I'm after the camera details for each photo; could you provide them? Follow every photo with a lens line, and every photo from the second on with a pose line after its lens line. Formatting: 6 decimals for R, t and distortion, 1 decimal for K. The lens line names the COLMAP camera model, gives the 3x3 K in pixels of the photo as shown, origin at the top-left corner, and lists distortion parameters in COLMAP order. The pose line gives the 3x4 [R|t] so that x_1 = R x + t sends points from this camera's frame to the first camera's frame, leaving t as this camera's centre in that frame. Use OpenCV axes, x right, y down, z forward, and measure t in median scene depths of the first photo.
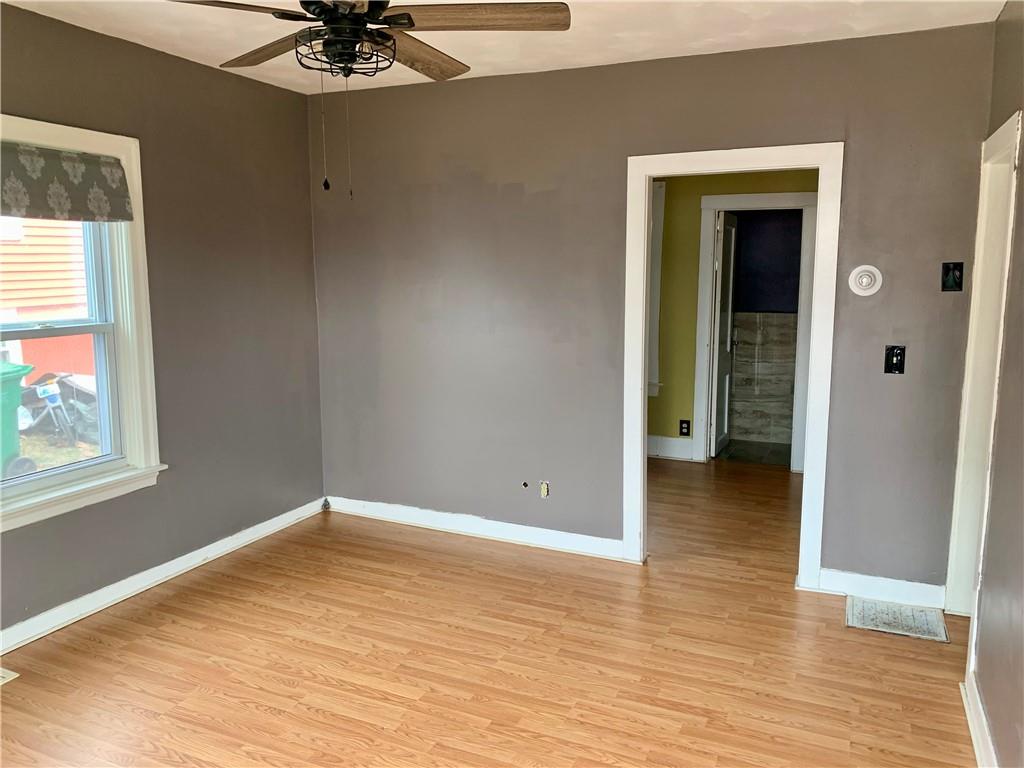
lens RADIAL K [[784.3, 0, 510.4], [0, 784.3, 378.0], [0, 0, 1]] dist [0.027430, -0.046347]
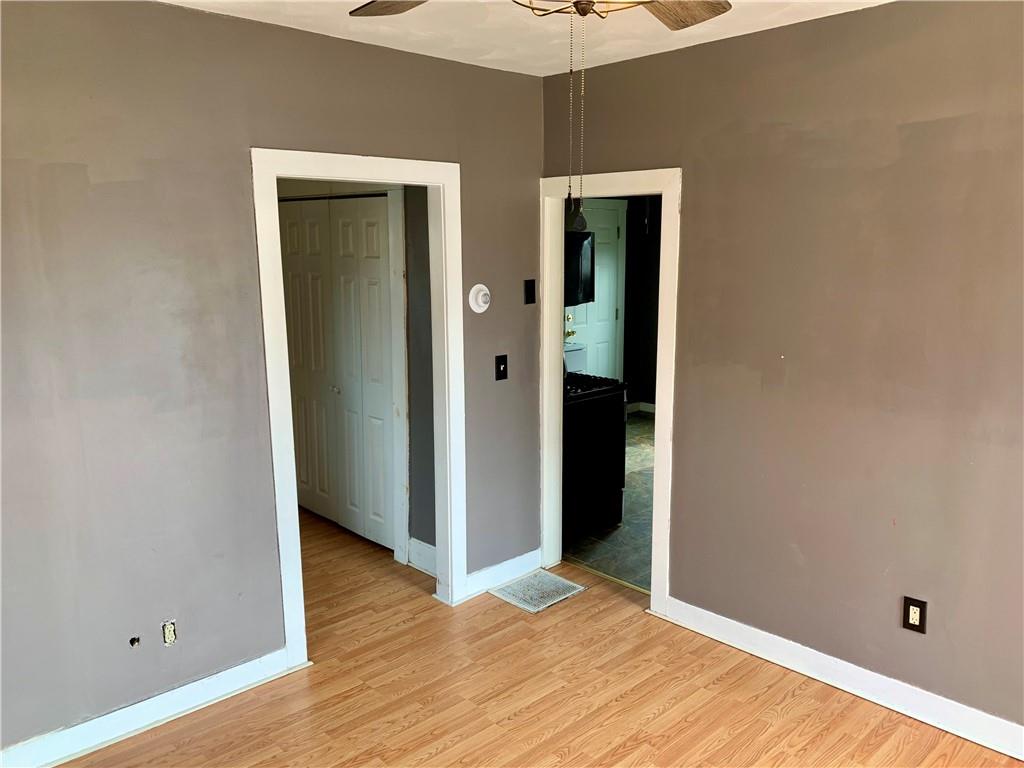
lens RADIAL K [[784.3, 0, 512.2], [0, 784.3, 382.9], [0, 0, 1]] dist [0.027430, -0.046347]
pose [[0.379080, -0.161262, 0.911204, -0.520928], [0.132545, 0.984007, 0.119005, -0.133557], [-0.915822, 0.075663, 0.394392, 0.560881]]
